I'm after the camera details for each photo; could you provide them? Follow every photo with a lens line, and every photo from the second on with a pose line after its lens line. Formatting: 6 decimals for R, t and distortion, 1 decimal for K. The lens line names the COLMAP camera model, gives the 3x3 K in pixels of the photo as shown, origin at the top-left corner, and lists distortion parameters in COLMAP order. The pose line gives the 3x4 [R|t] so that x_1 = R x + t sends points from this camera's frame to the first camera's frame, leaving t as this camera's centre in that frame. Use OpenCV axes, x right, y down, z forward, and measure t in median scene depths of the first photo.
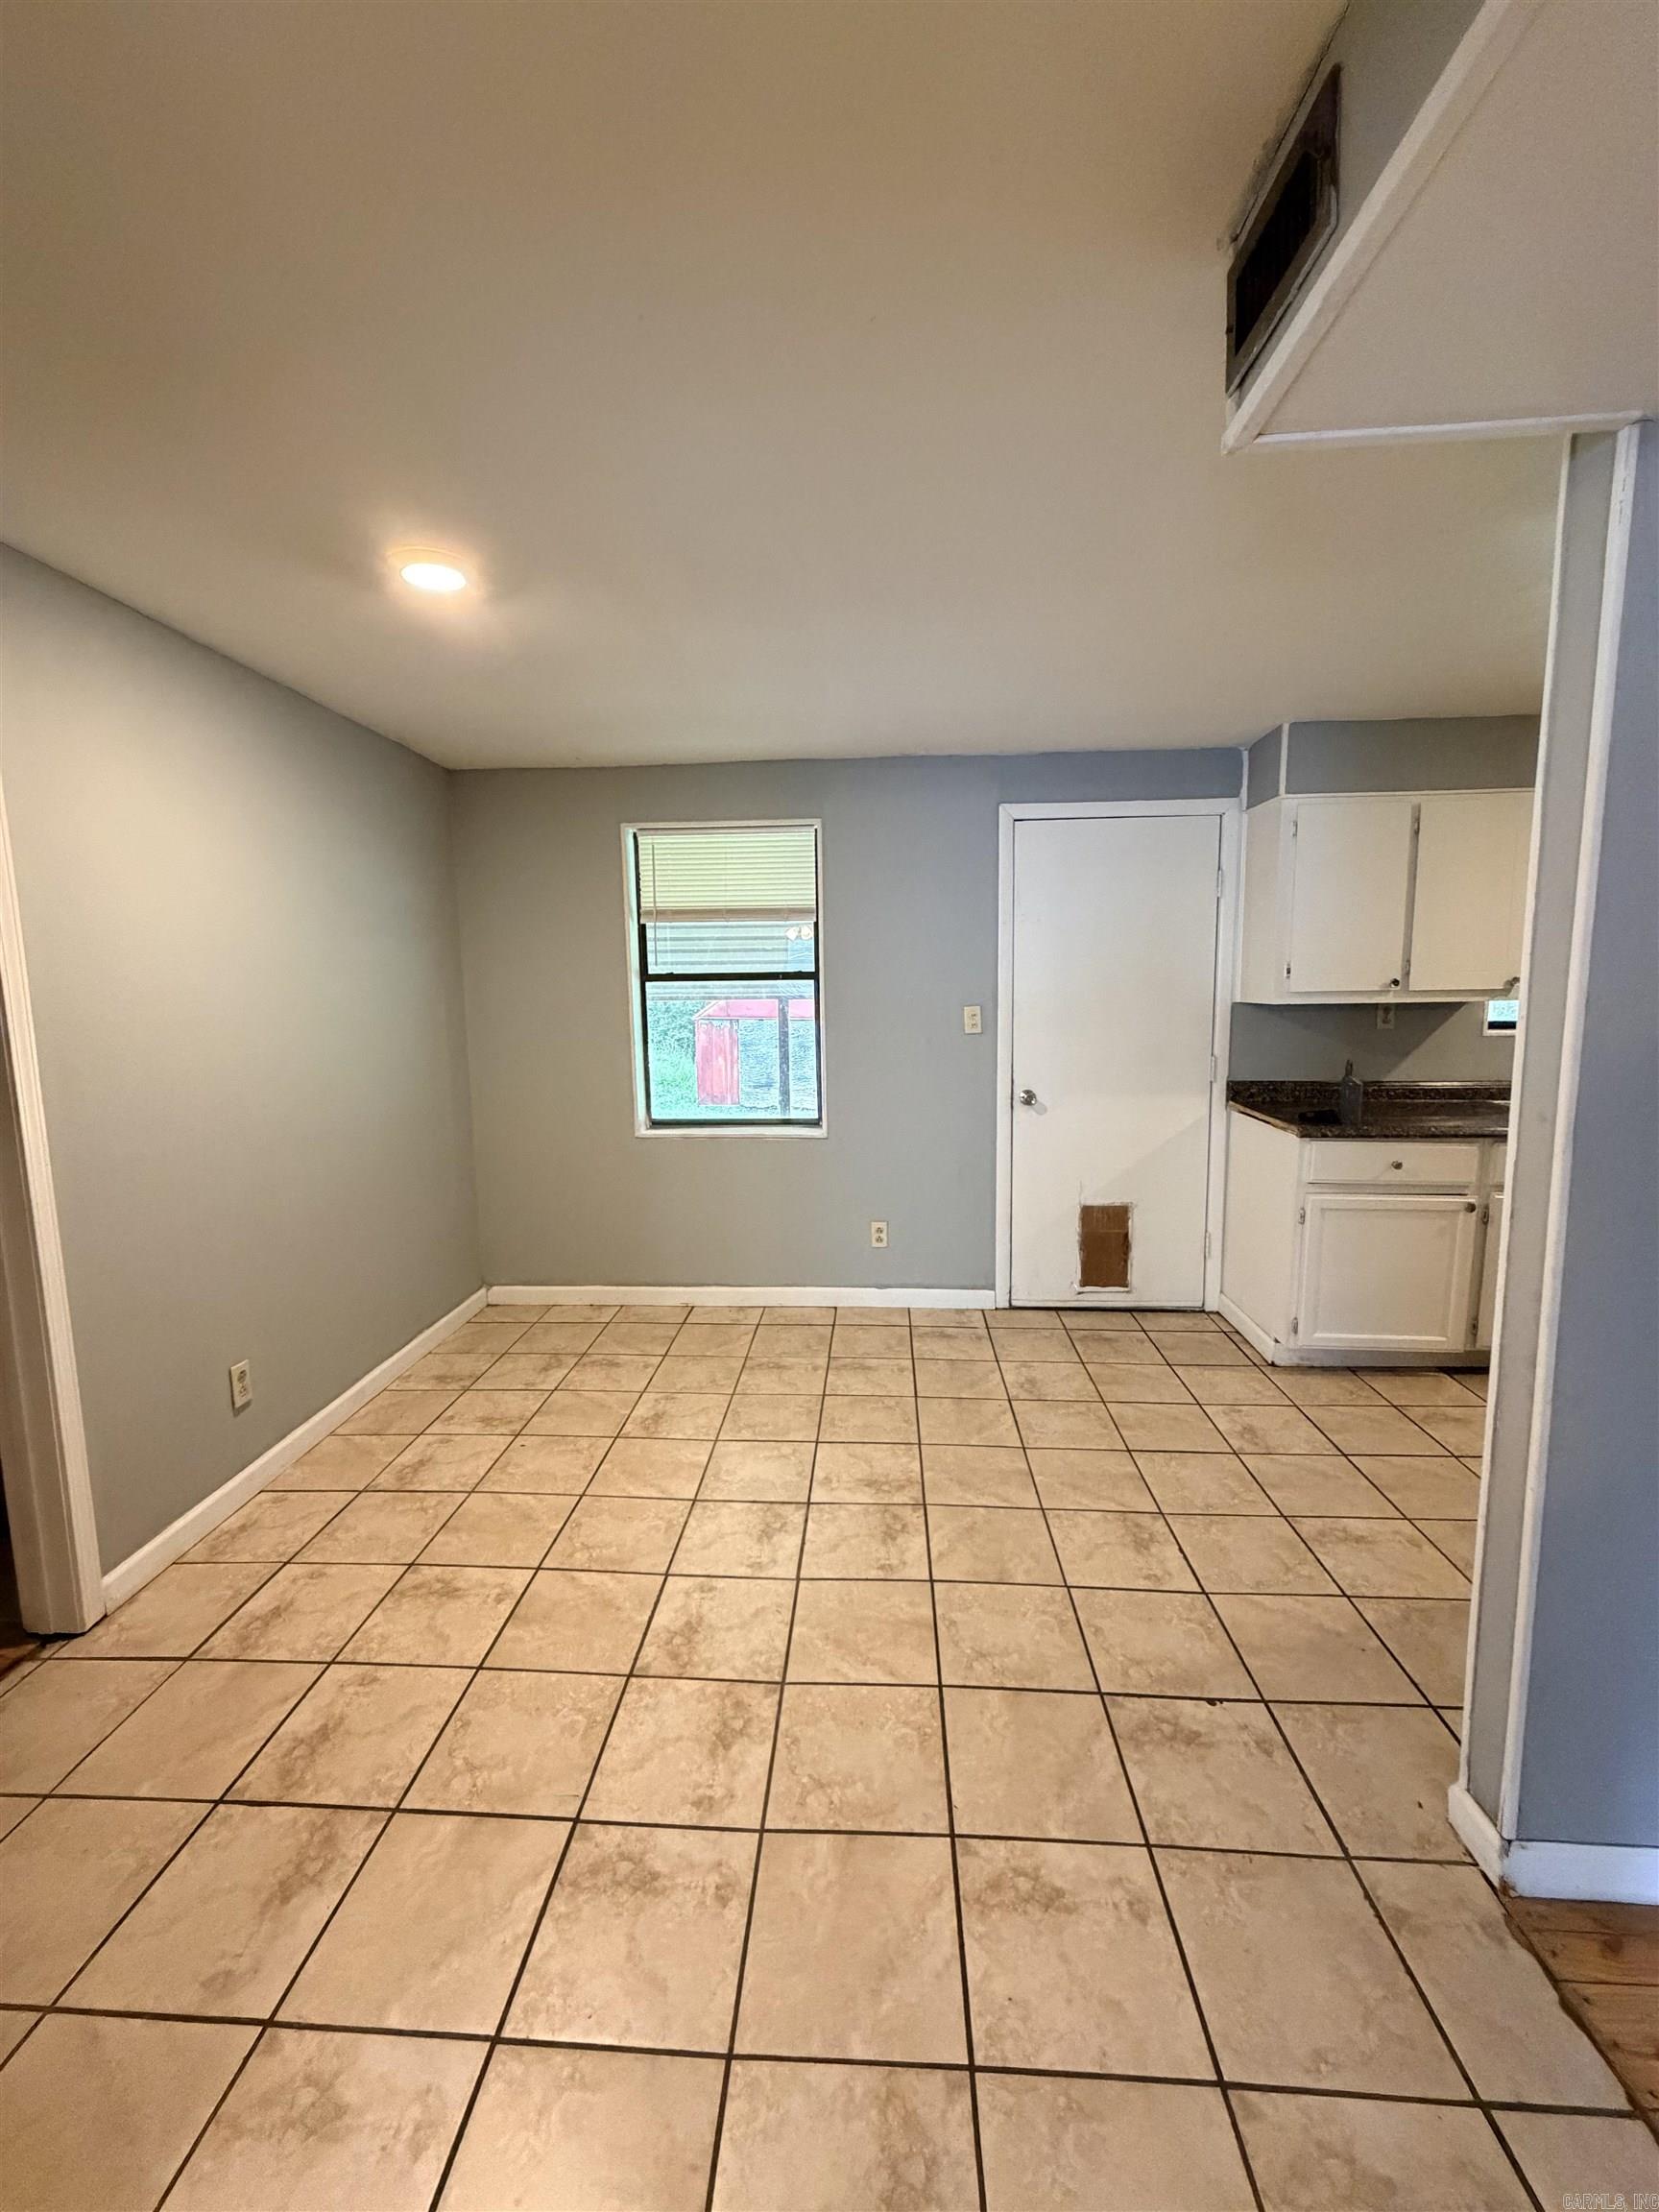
lens RADIAL K [[882.6, 0, 827.6], [0, 882.6, 1087.4], [0, 0, 1]] dist [0.001706, -0.000228]
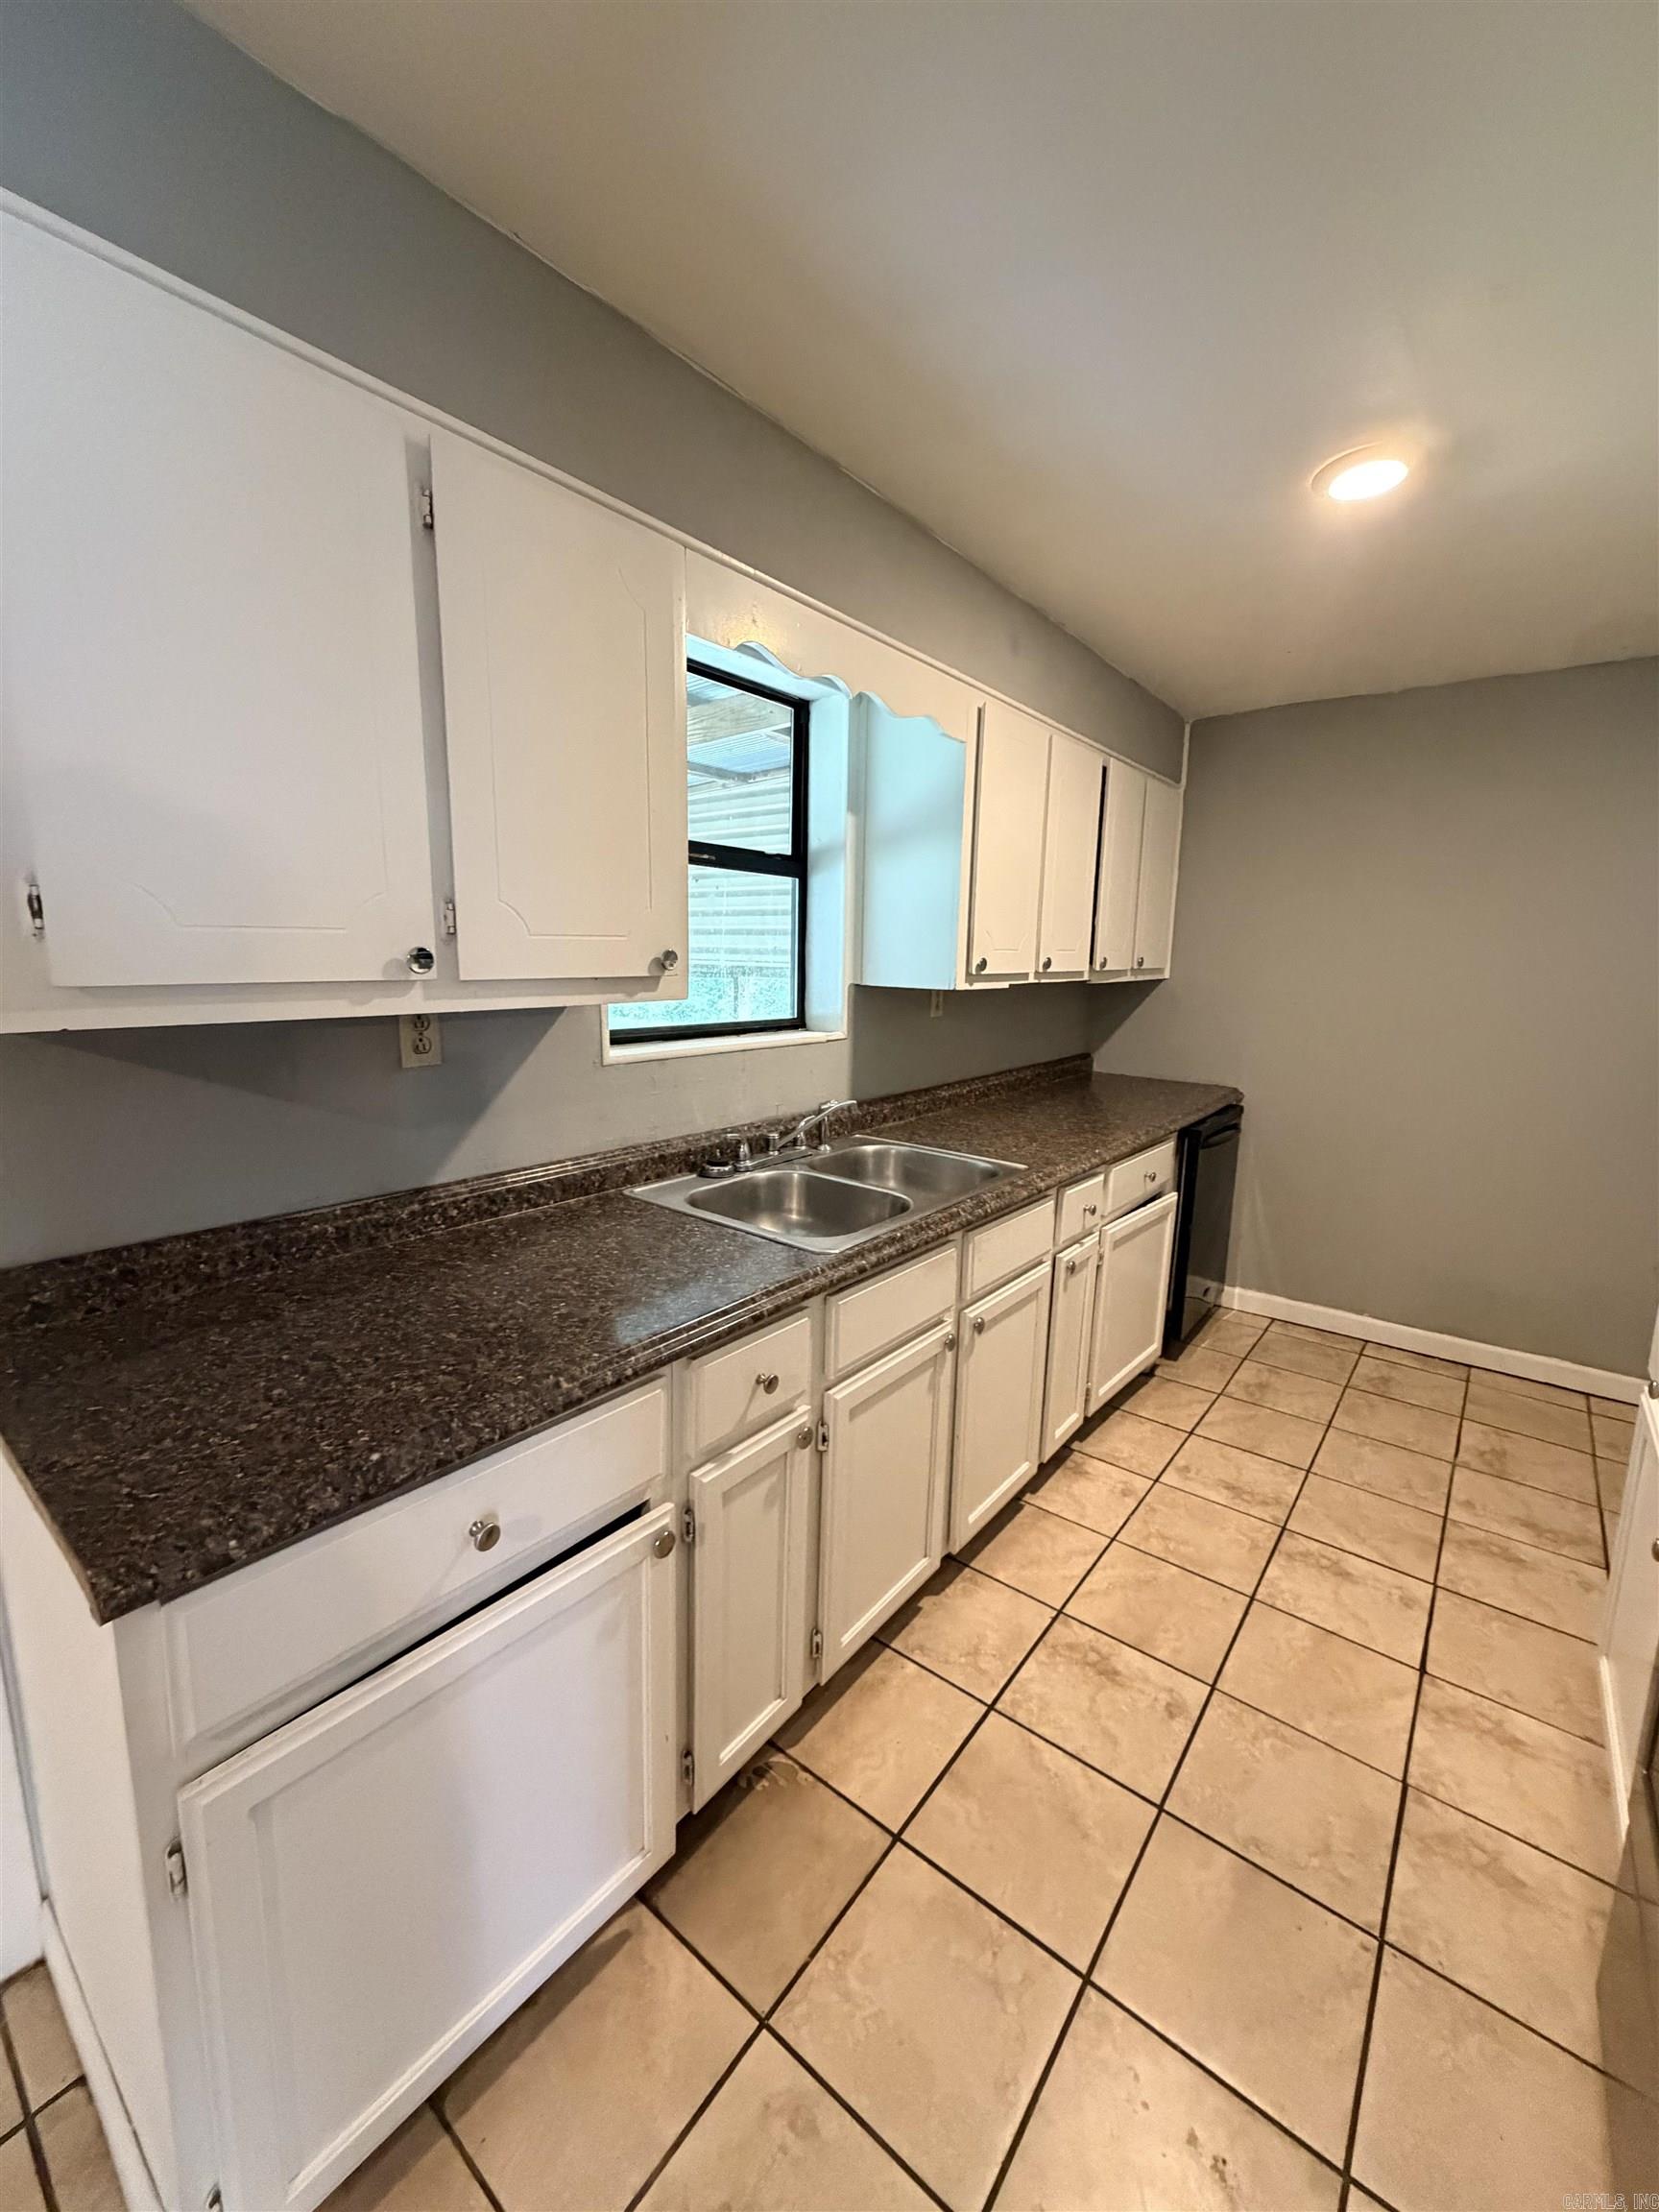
lens RADIAL K [[882.6, 0, 835.3], [0, 882.6, 1099.0], [0, 0, 1]] dist [0.001706, -0.000228]
pose [[0.567391, -0.113981, 0.815522, 0.398761], [0.073028, 0.993436, 0.088039, -0.073715], [-0.820204, 0.009604, 0.571991, 0.597711]]
